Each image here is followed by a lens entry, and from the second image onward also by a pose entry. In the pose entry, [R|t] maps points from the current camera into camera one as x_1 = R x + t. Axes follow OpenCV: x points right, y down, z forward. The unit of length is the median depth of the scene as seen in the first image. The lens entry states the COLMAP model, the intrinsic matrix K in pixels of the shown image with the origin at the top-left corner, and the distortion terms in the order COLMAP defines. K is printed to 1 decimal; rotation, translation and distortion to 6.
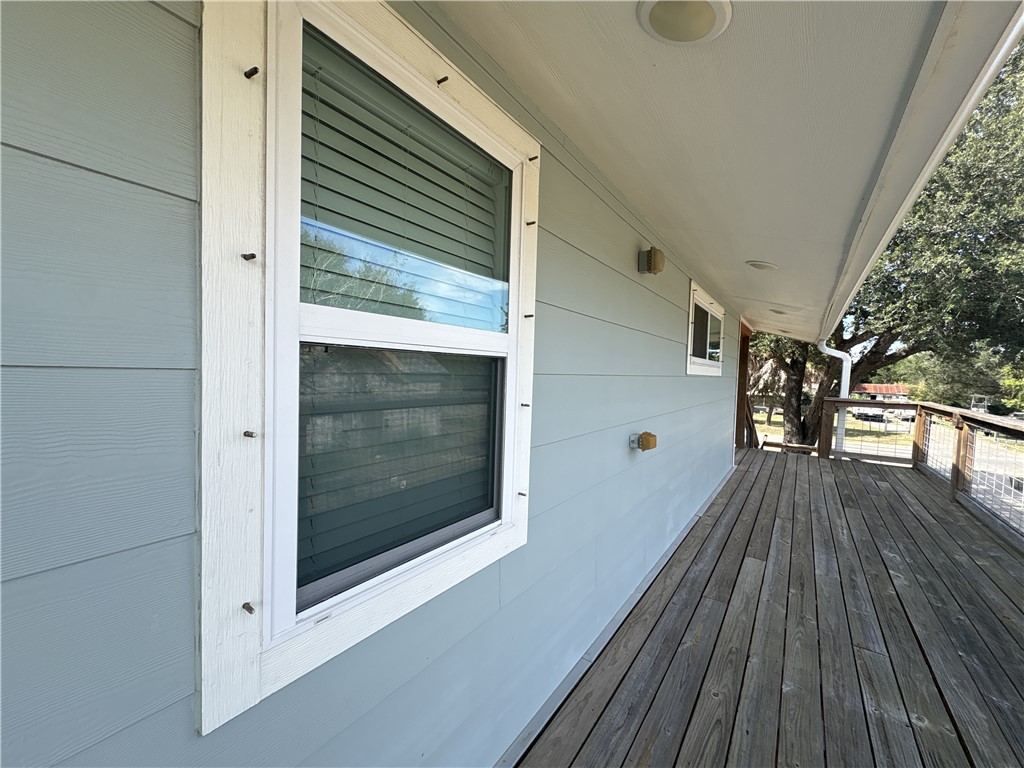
lens RADIAL K [[408.2, 0, 512.0], [0, 408.2, 384.9], [0, 0, 1]] dist [0.000599, 0.000090]
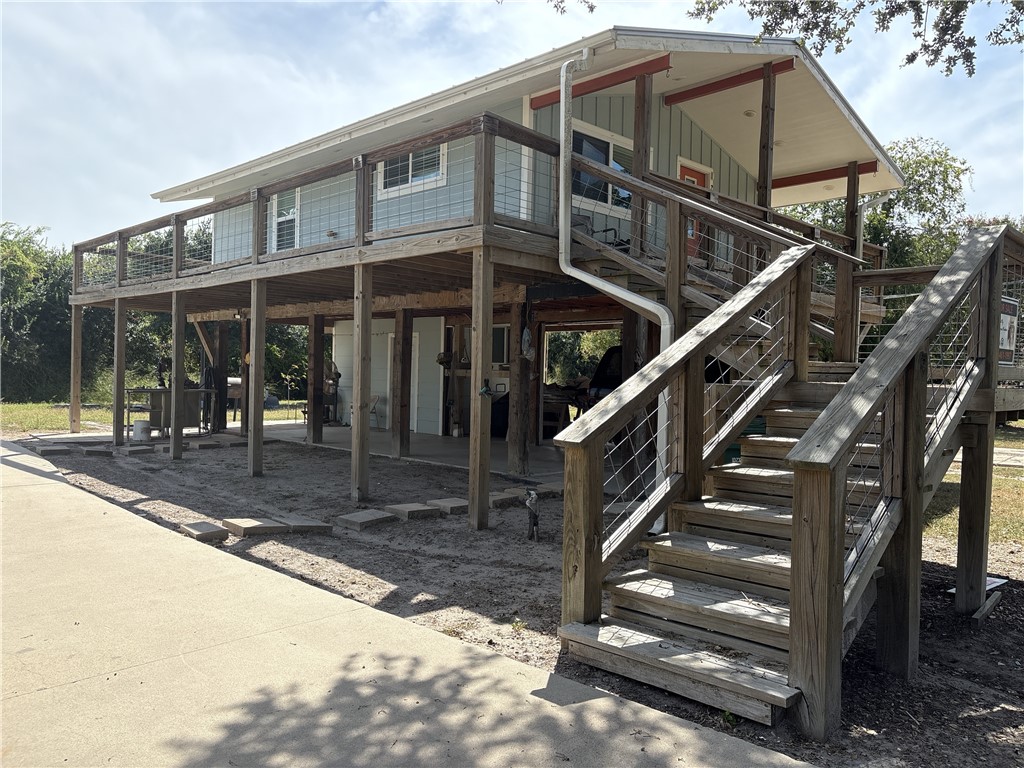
lens RADIAL K [[777.7, 0, 513.2], [0, 777.7, 387.9], [0, 0, 1]] dist [0.059351, -0.076005]
pose [[-0.162821, -0.020585, -0.986441, 5.573741], [-0.070612, 0.997462, -0.009160, 1.189258], [0.984126, 0.068163, -0.163862, 3.253247]]
